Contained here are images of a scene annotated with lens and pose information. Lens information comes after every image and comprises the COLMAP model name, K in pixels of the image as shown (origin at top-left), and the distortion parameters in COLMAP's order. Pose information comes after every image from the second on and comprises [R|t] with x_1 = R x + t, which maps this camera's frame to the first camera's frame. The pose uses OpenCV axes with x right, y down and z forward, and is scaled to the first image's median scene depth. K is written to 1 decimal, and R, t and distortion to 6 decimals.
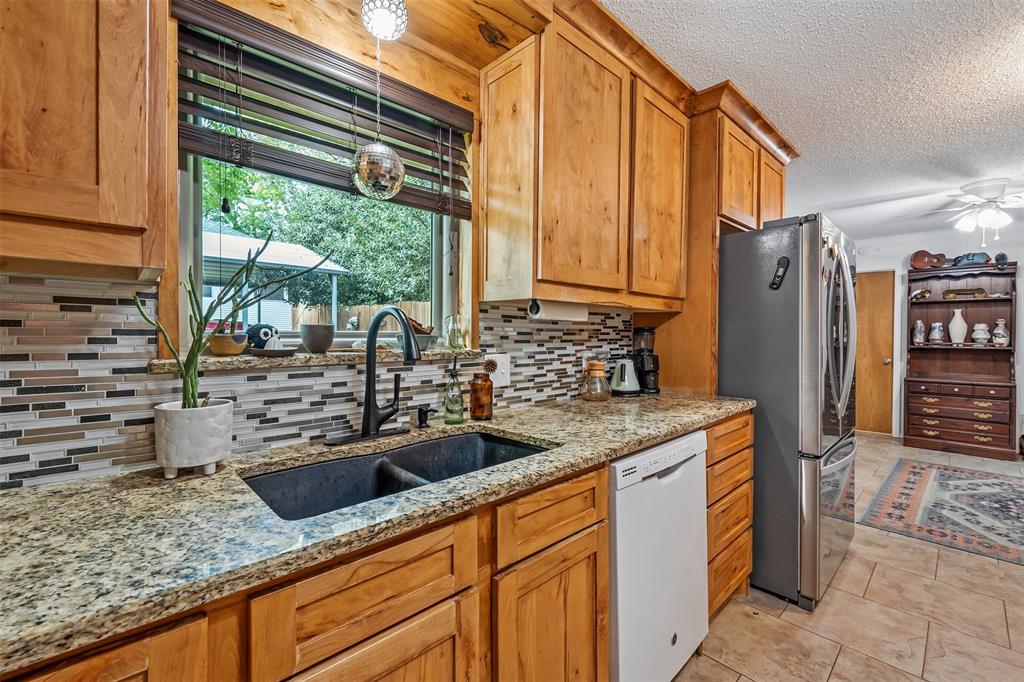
lens RADIAL K [[430.2, 0, 513.5], [0, 430.2, 337.6], [0, 0, 1]] dist [-0.000156, -0.000517]
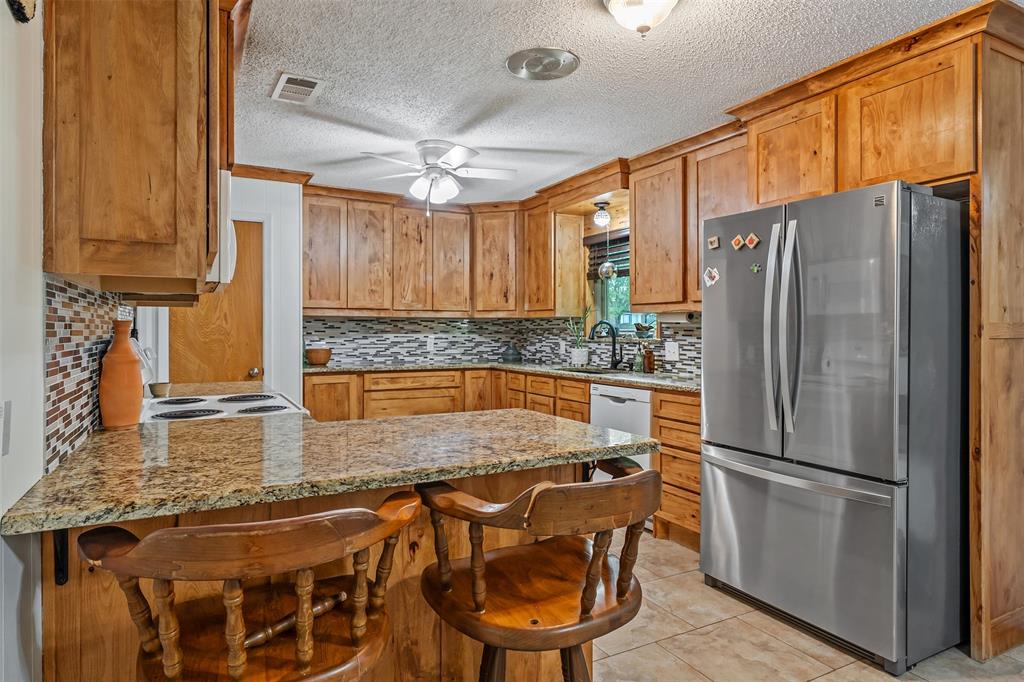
lens RADIAL K [[592.4, 0, 508.8], [0, 592.4, 331.8], [0, 0, 1]] dist [-0.001371, 0.000227]
pose [[-0.262128, -0.002076, -0.965031, 2.153959], [-0.013904, 0.999902, 0.001625, 0.001207], [0.964933, 0.013844, -0.262131, 0.852859]]
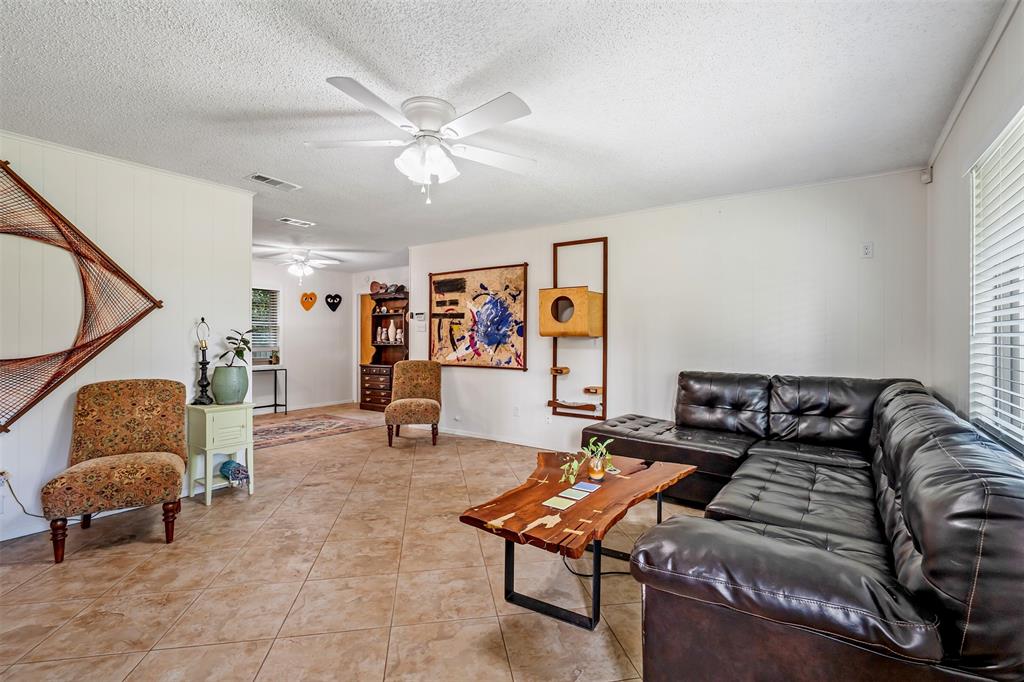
lens RADIAL K [[455.4, 0, 517.3], [0, 455.4, 337.9], [0, 0, 1]] dist [-0.002991, 0.000707]
pose [[0.978971, -0.003347, 0.203973, 2.682135], [0.006007, 0.999905, -0.012423, 0.053773], [-0.203912, 0.013387, 0.978898, -1.672806]]
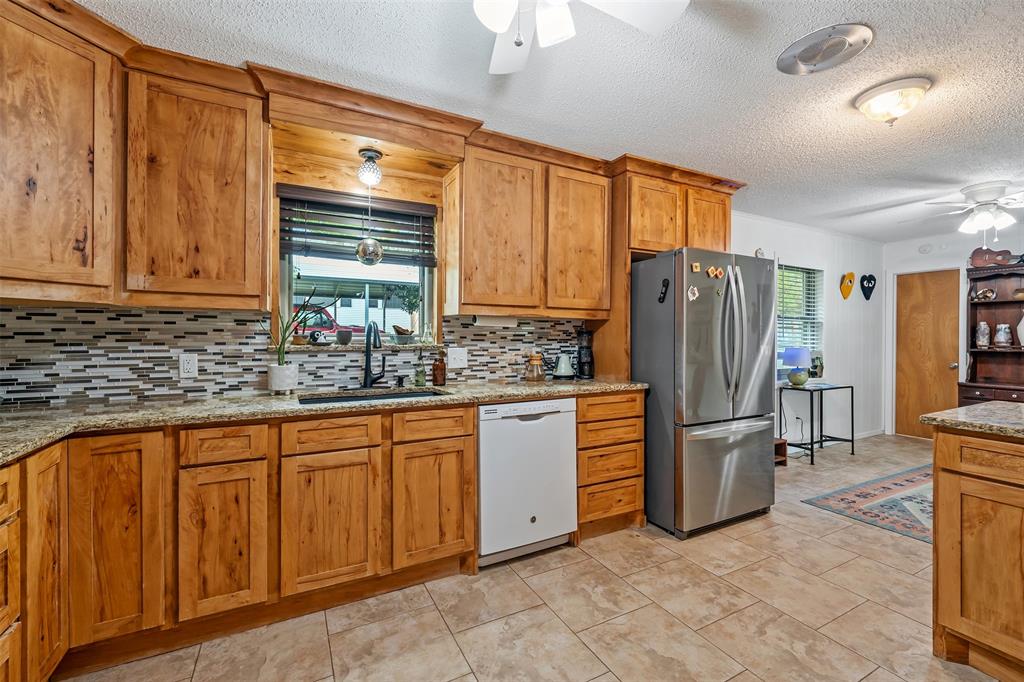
lens RADIAL K [[430.2, 0, 514.7], [0, 430.2, 336.0], [0, 0, 1]] dist [-0.000156, -0.000517]
pose [[0.963418, 0.000224, -0.268003, 0.518360], [-0.003154, 0.999940, -0.010502, 0.009327], [0.267984, 0.010964, 0.963361, -0.429768]]
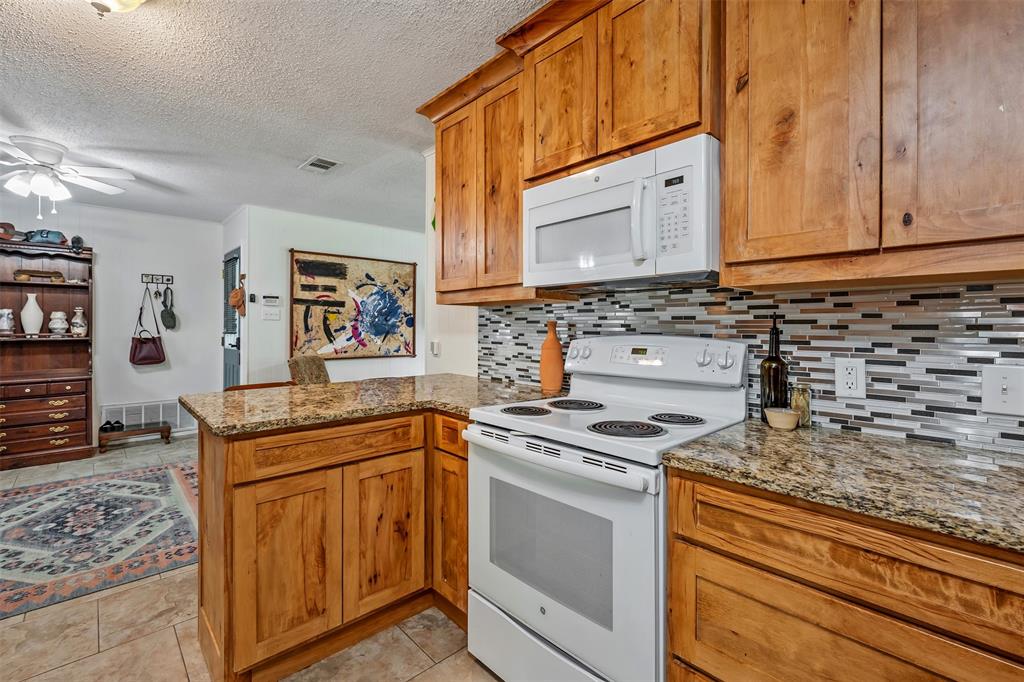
lens RADIAL K [[455.4, 0, 508.8], [0, 455.4, 326.8], [0, 0, 1]] dist [-0.002991, 0.000707]
pose [[0.015735, -0.006422, 0.999856, 0.375972], [0.007514, 0.999952, 0.006305, 0.000023], [-0.999848, 0.007413, 0.015782, 0.126184]]
